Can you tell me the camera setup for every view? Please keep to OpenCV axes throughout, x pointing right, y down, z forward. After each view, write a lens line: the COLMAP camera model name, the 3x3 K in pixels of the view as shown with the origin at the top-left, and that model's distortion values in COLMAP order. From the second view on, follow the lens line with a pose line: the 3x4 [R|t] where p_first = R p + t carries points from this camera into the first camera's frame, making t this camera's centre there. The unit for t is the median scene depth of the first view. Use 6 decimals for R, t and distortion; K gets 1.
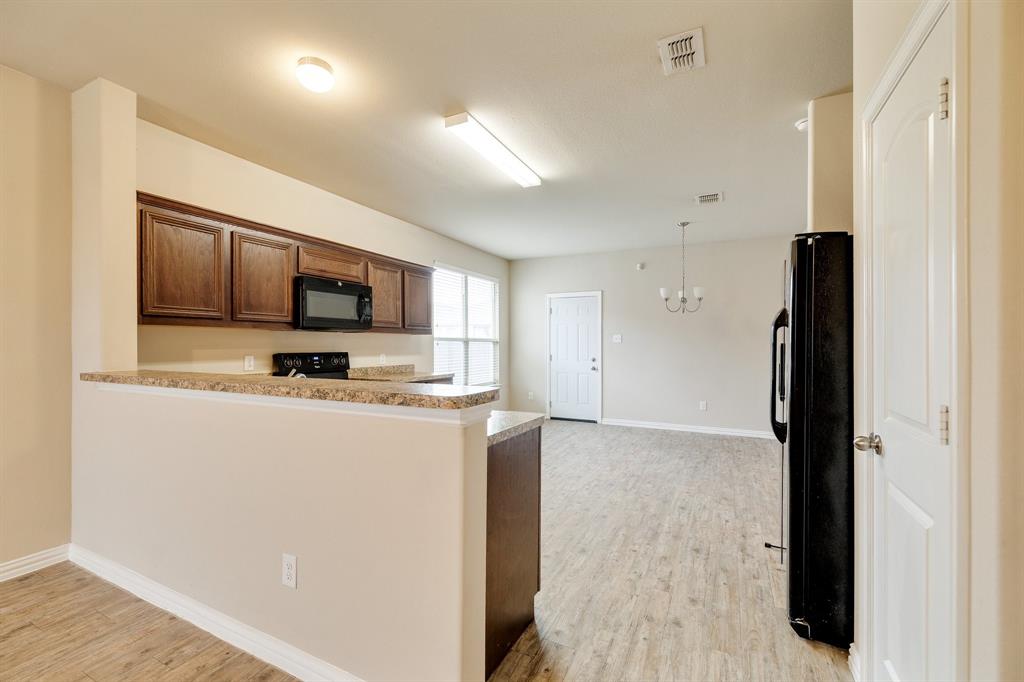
lens RADIAL K [[439.3, 0, 514.1], [0, 439.3, 338.3], [0, 0, 1]] dist [0.000828, -0.000310]
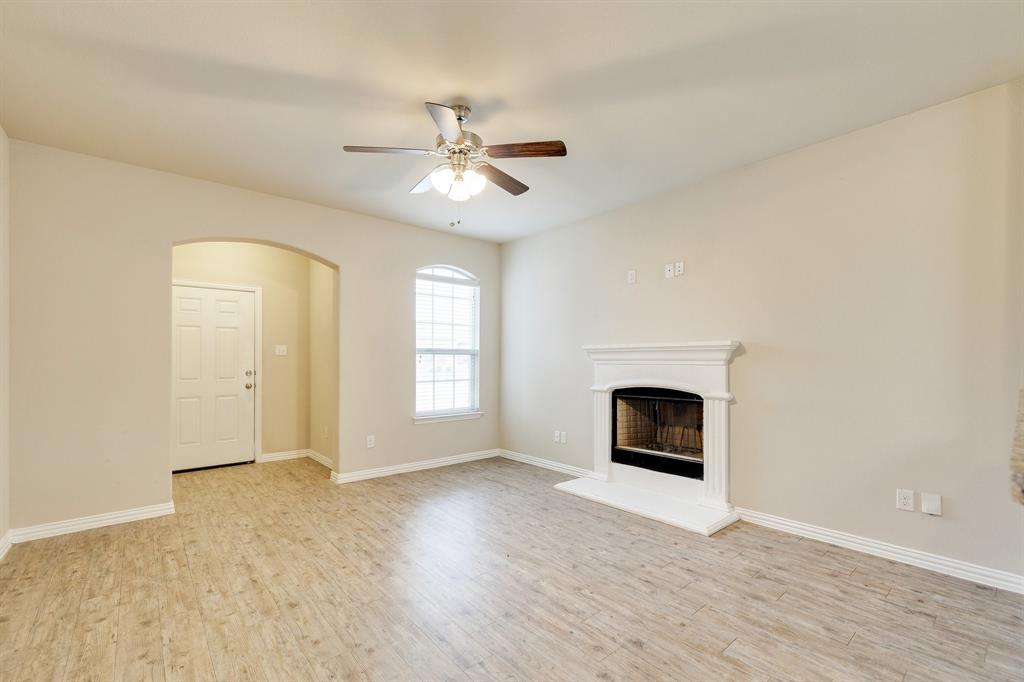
lens RADIAL K [[439.3, 0, 506.7], [0, 439.3, 350.6], [0, 0, 1]] dist [0.000828, -0.000310]
pose [[-0.407453, -0.016655, -0.913074, 0.152537], [0.011804, 0.999654, -0.023502, 0.004313], [0.913150, -0.020354, -0.407115, 0.231888]]
